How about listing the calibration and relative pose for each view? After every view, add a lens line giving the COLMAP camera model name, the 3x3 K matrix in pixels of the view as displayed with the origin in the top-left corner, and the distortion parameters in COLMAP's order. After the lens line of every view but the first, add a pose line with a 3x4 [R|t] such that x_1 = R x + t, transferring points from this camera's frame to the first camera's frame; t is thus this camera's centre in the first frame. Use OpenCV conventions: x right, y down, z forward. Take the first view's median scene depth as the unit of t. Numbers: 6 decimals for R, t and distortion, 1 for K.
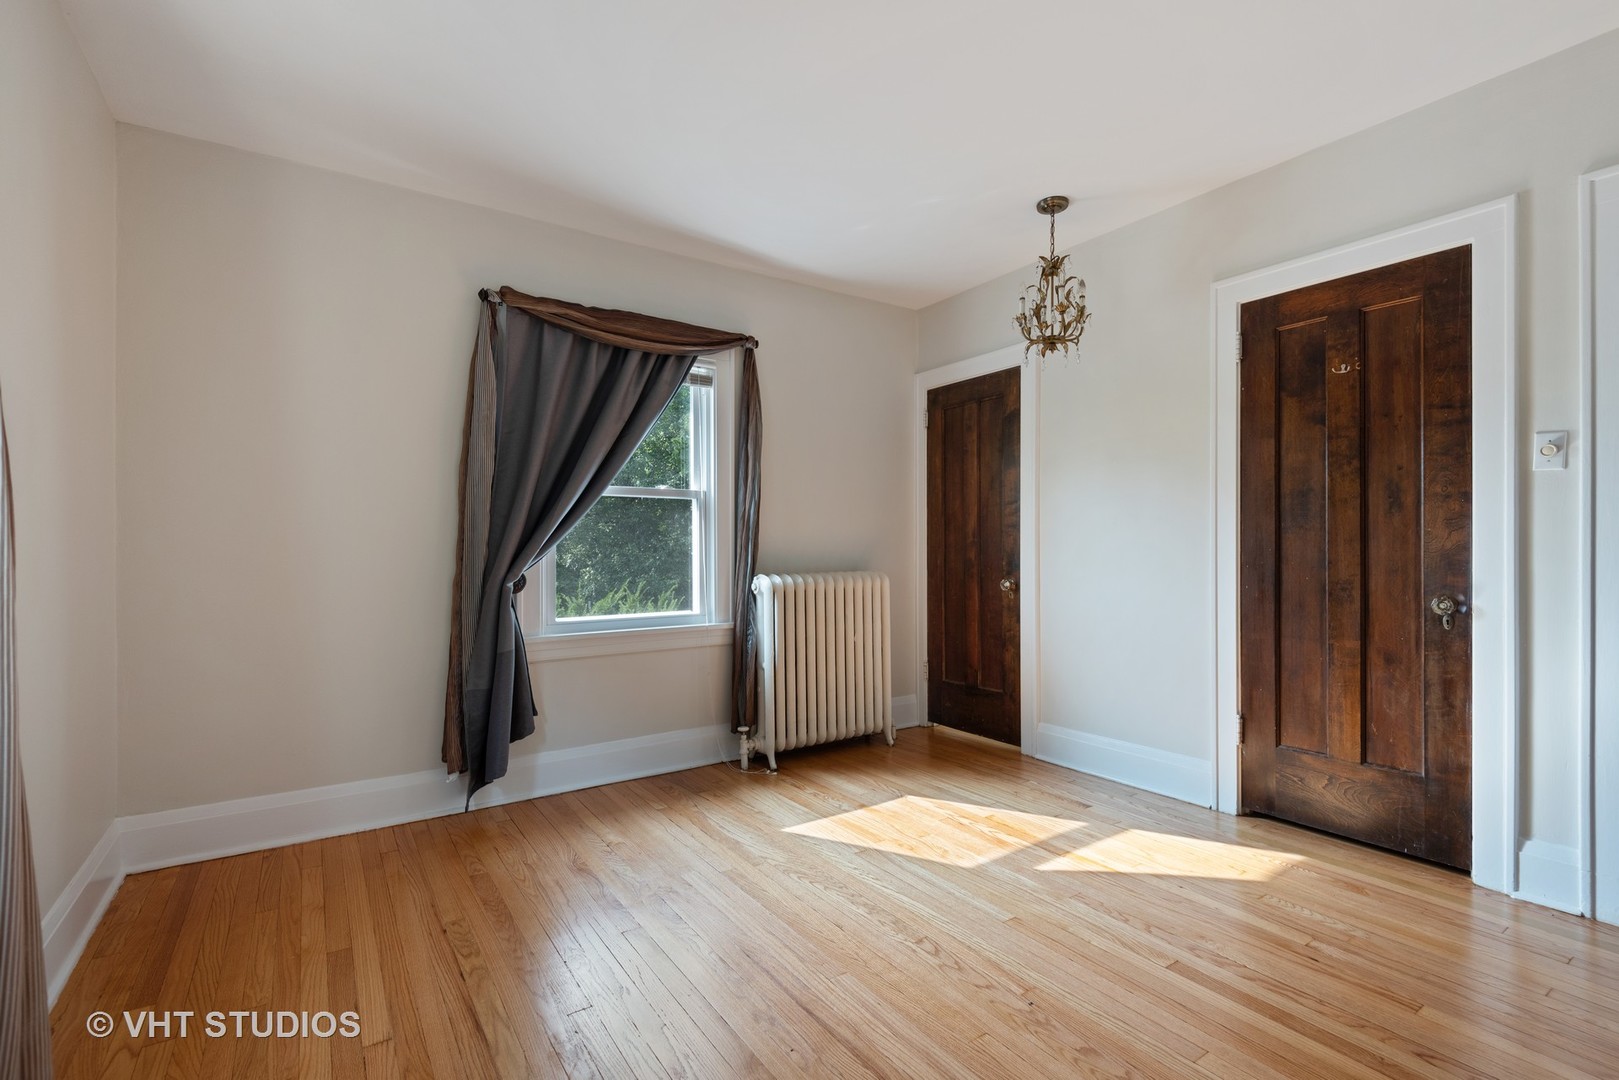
lens RADIAL K [[742.1, 0, 816.9], [0, 742.1, 544.4], [0, 0, 1]] dist [0.031644, -0.005604]
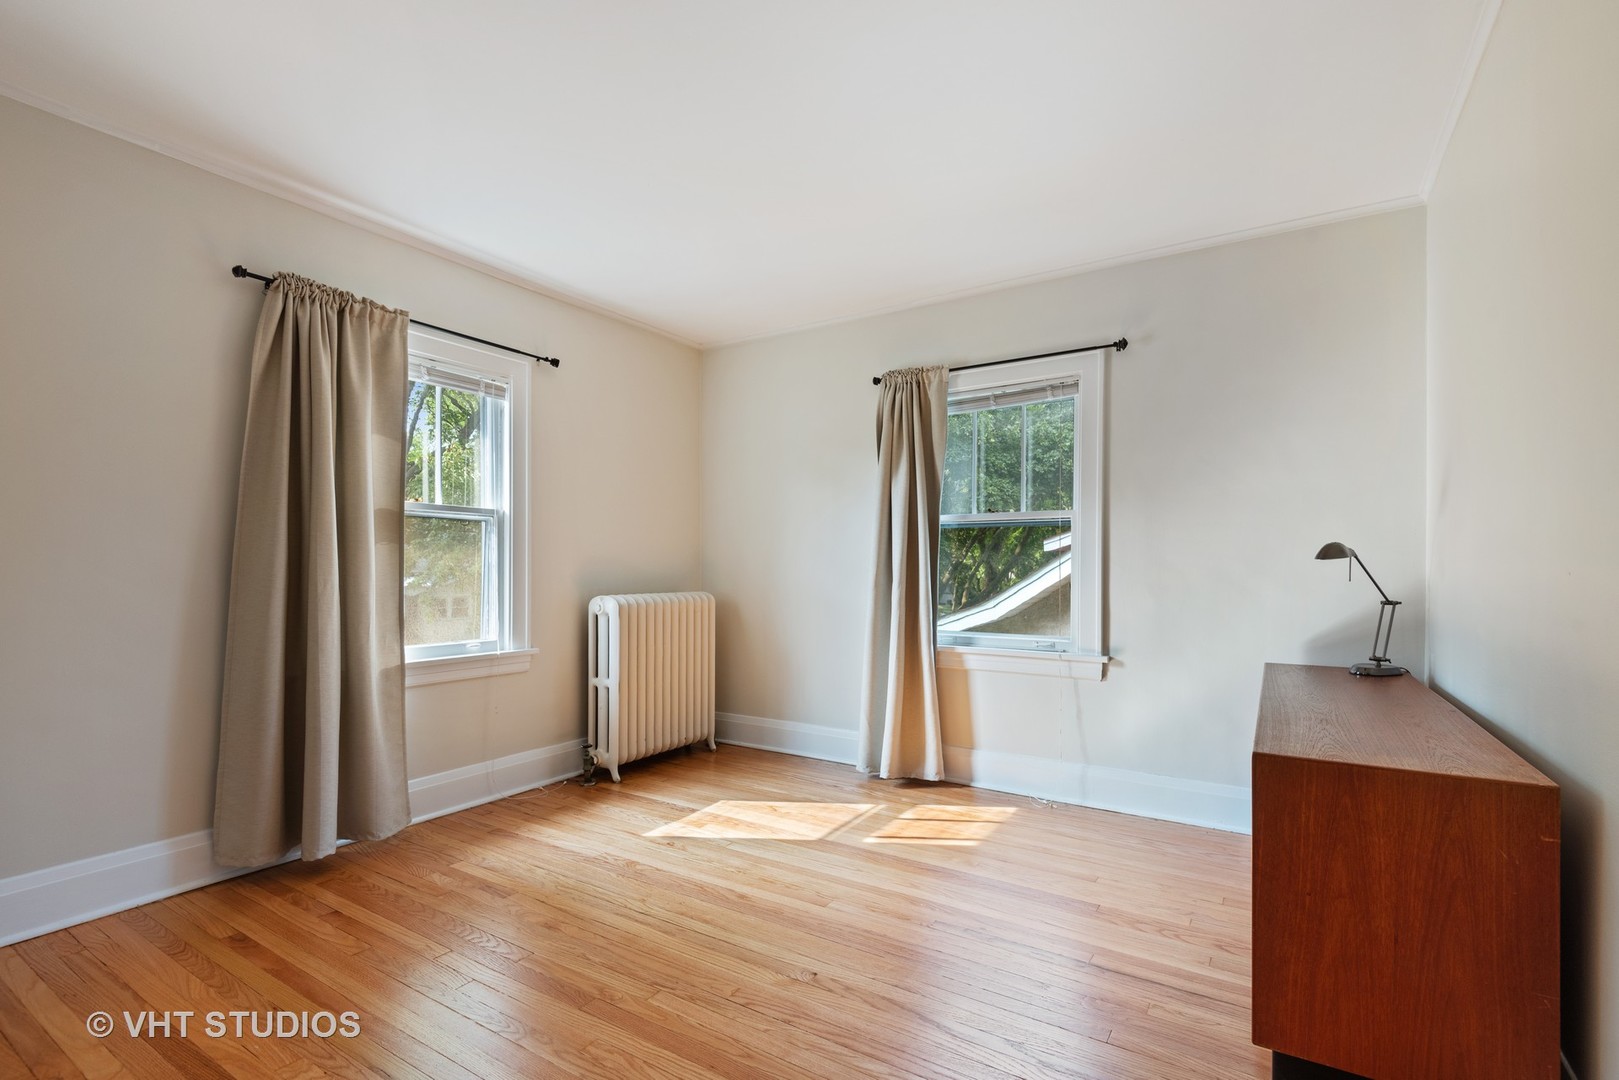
lens RADIAL K [[742.1, 0, 817.0], [0, 742.1, 552.8], [0, 0, 1]] dist [0.031644, -0.005604]
pose [[0.918612, 0.016701, 0.394808, -0.221801], [-0.009363, 0.999746, -0.020508, 0.003239], [-0.395051, 0.015142, 0.918535, -0.065102]]
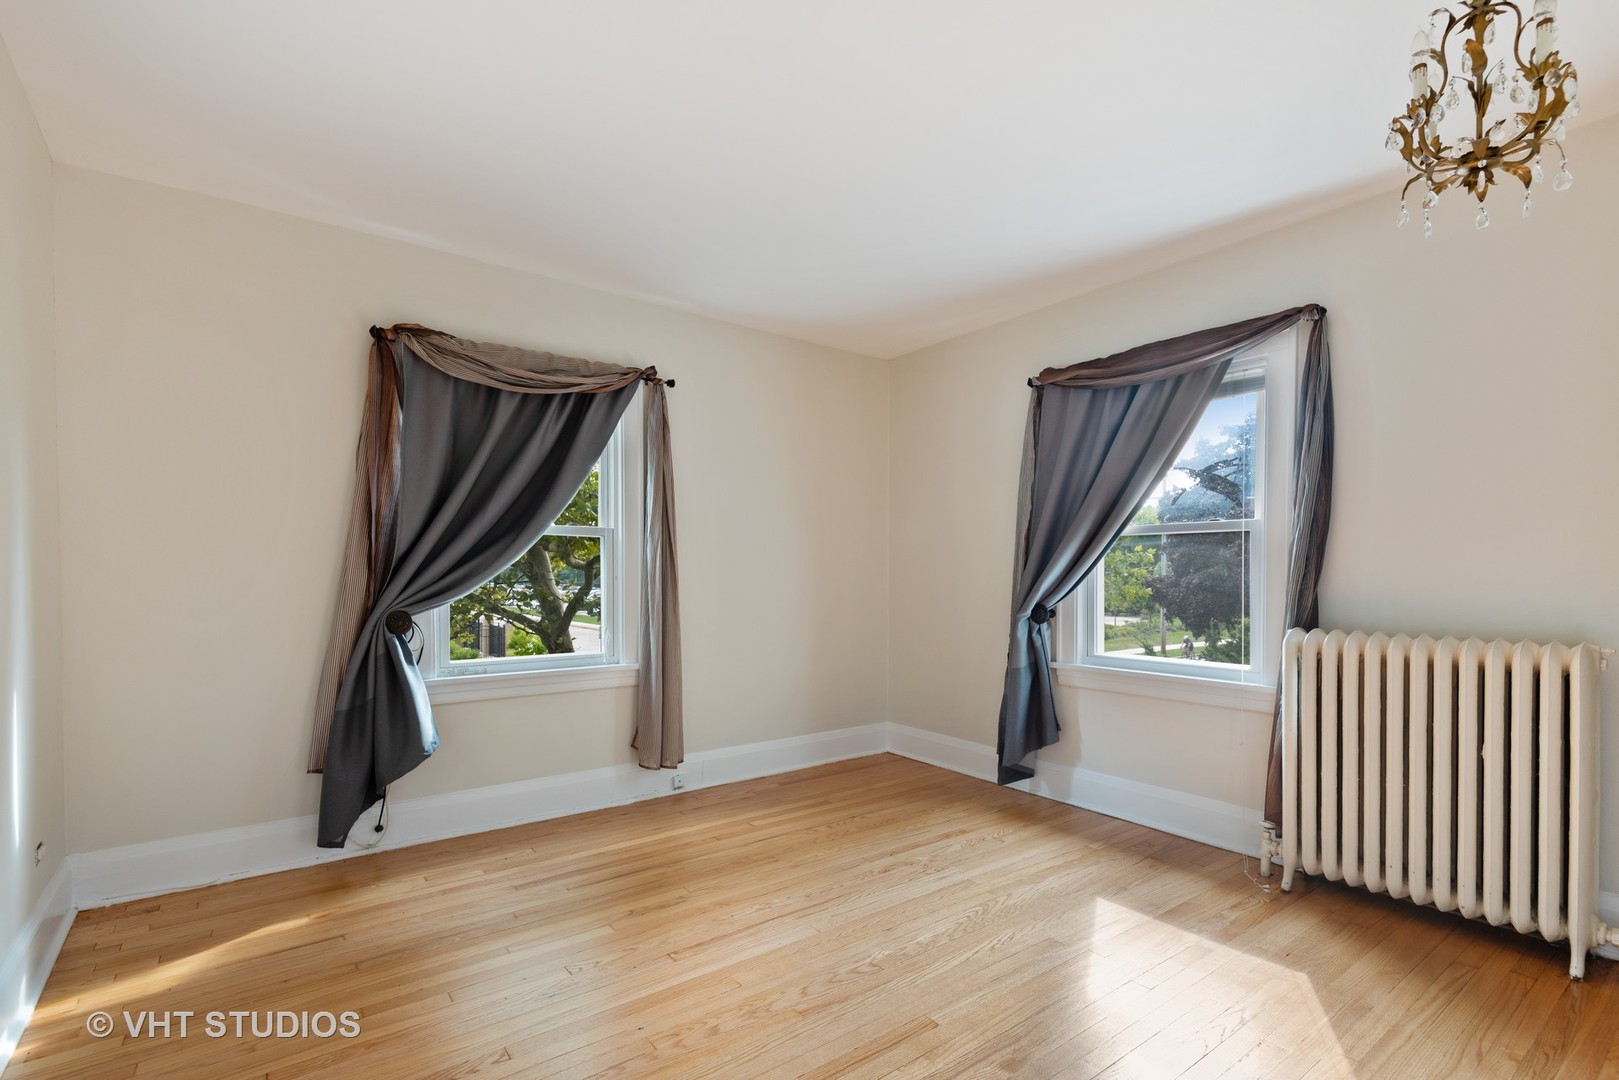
lens RADIAL K [[742.1, 0, 789.7], [0, 742.1, 574.2], [0, 0, 1]] dist [0.031644, -0.005604]
pose [[0.029933, 0.001833, -0.999550, 0.687389], [-0.000813, 0.999998, 0.001810, -0.013585], [0.999552, 0.000758, 0.029934, 0.491154]]
